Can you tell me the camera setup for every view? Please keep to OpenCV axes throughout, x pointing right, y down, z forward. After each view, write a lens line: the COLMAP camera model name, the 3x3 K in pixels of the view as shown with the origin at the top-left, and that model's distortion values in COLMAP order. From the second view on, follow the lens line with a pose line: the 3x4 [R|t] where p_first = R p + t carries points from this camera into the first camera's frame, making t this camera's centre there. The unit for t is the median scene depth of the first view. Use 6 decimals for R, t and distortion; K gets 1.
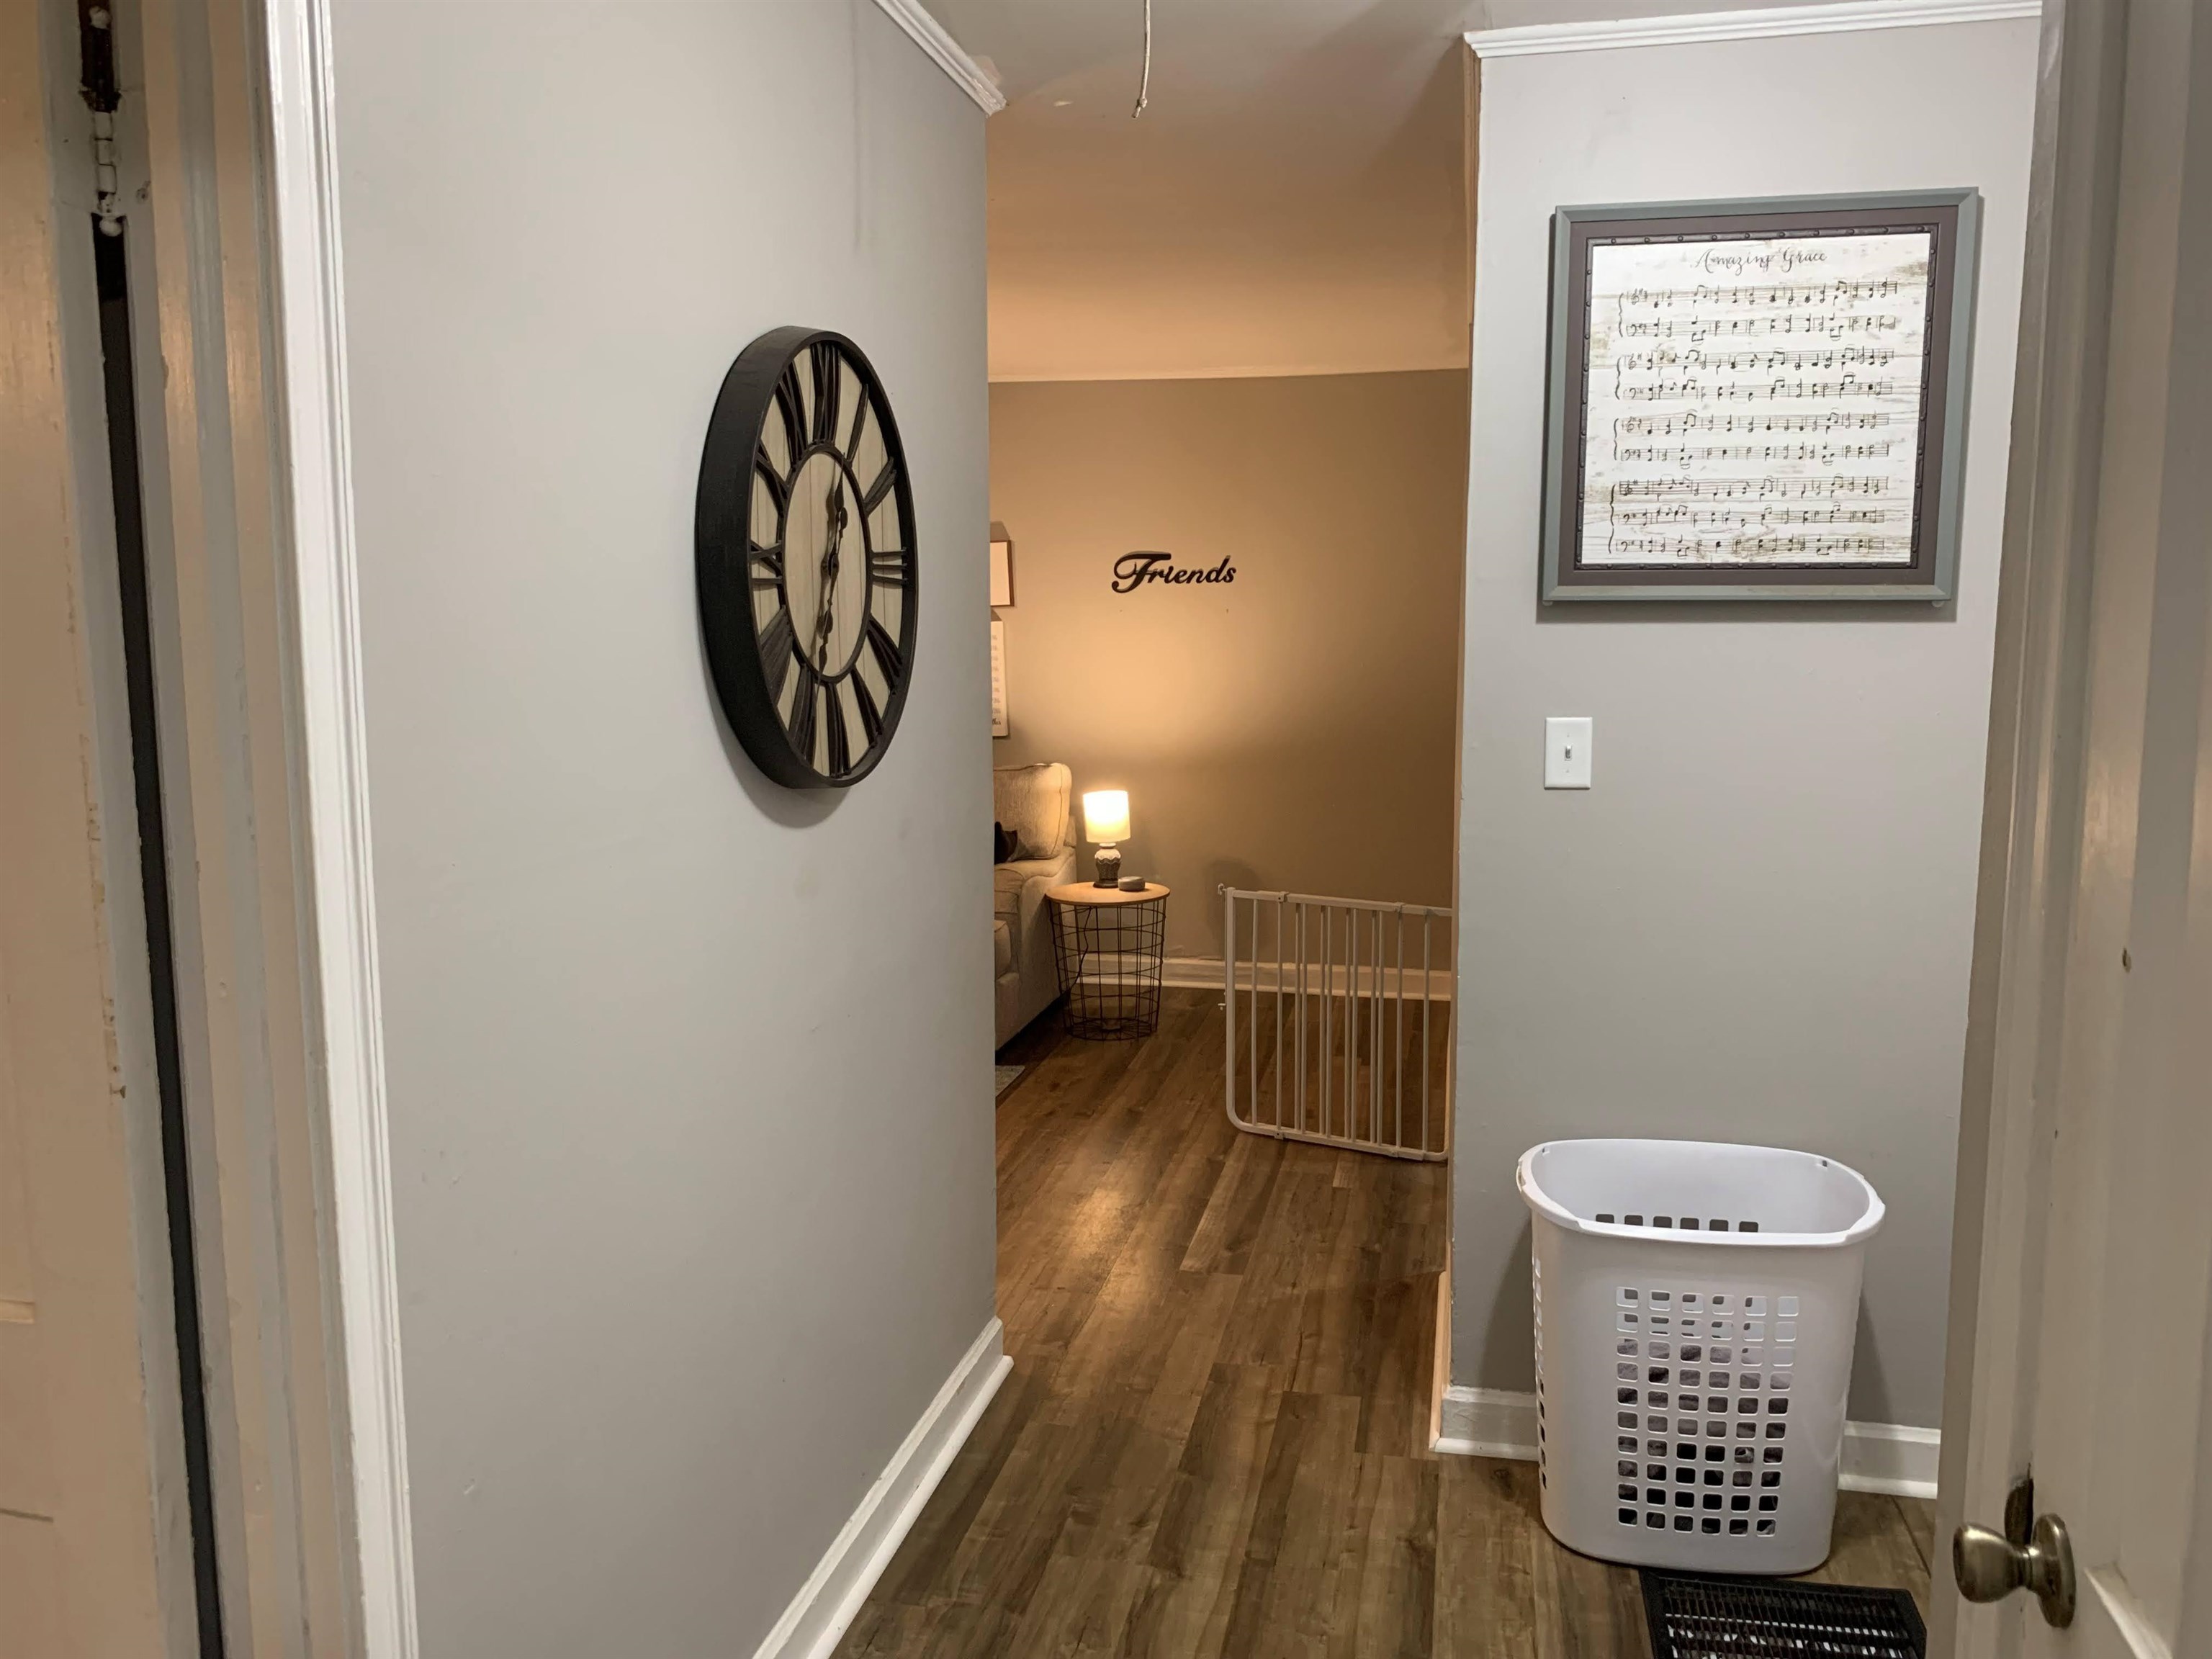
lens RADIAL K [[1714.0, 0, 1126.7], [0, 1714.0, 811.6], [0, 0, 1]] dist [0.015665, -0.026146]
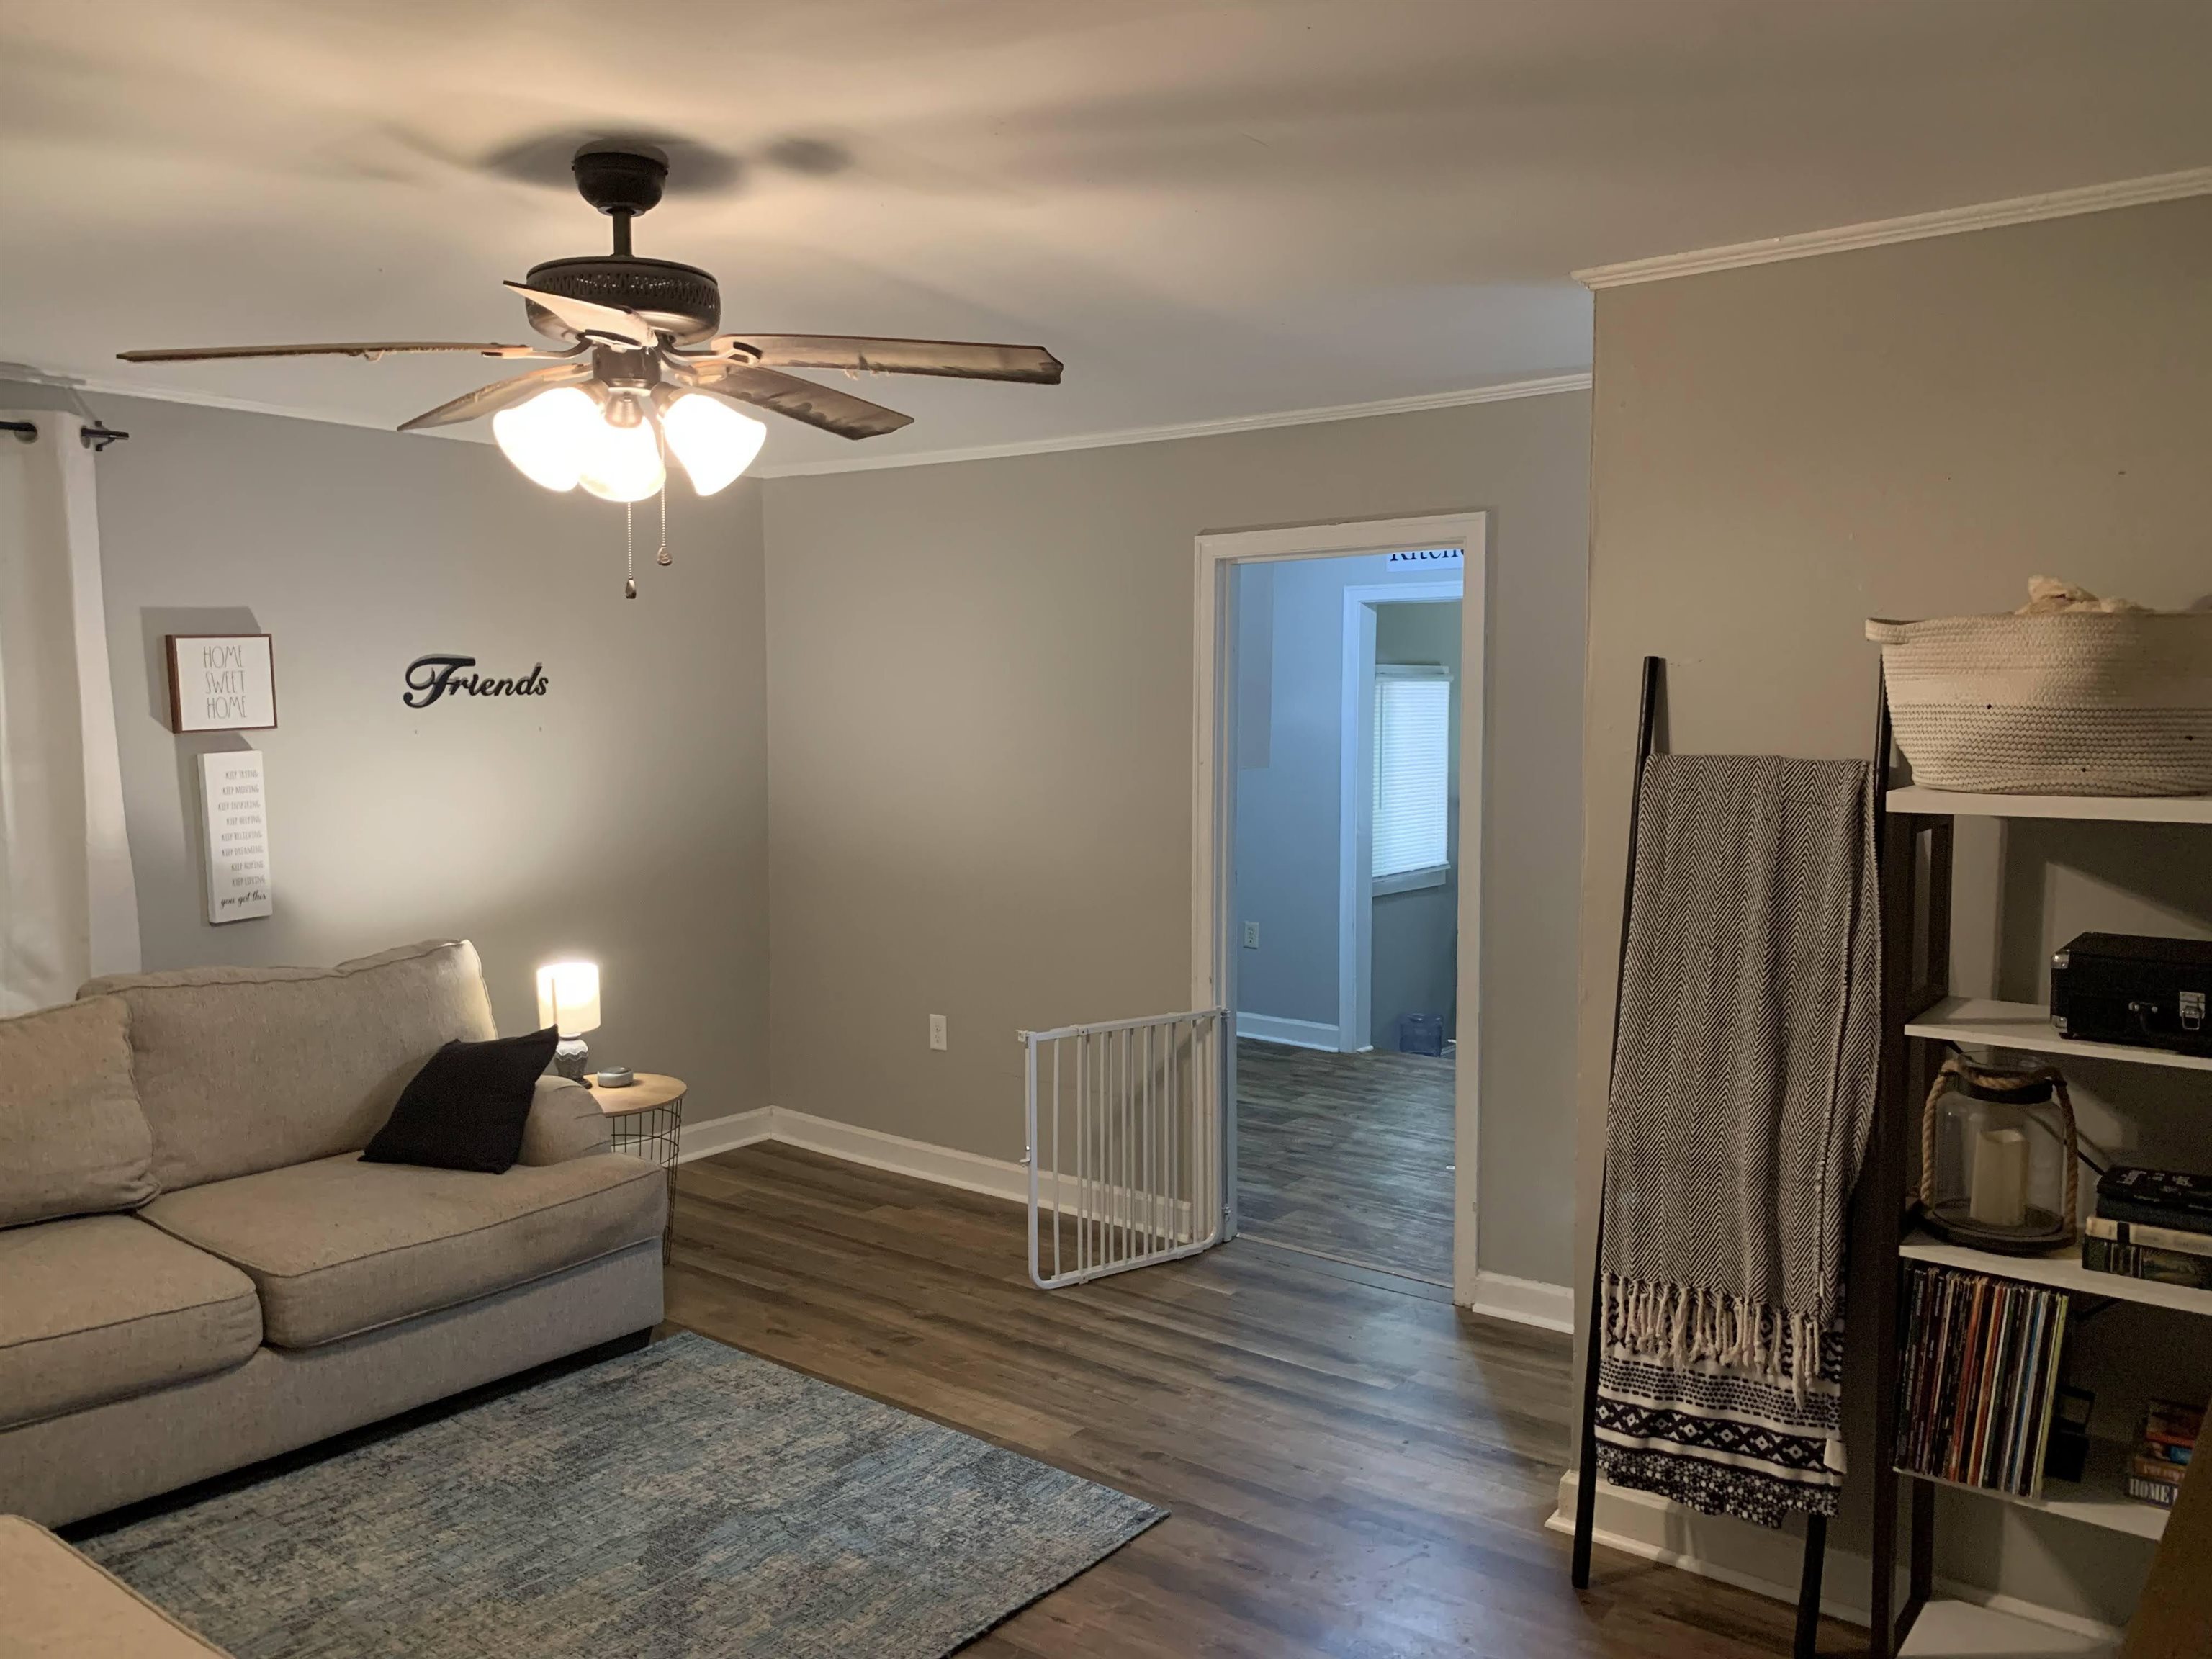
lens RADIAL K [[1714.0, 0, 1117.6], [0, 1714.0, 847.2], [0, 0, 1]] dist [0.015665, -0.026146]
pose [[0.432252, -0.079584, 0.898234, -0.554343], [0.108635, 0.993439, 0.035742, -0.061745], [-0.895185, 0.082130, 0.438062, 0.407488]]
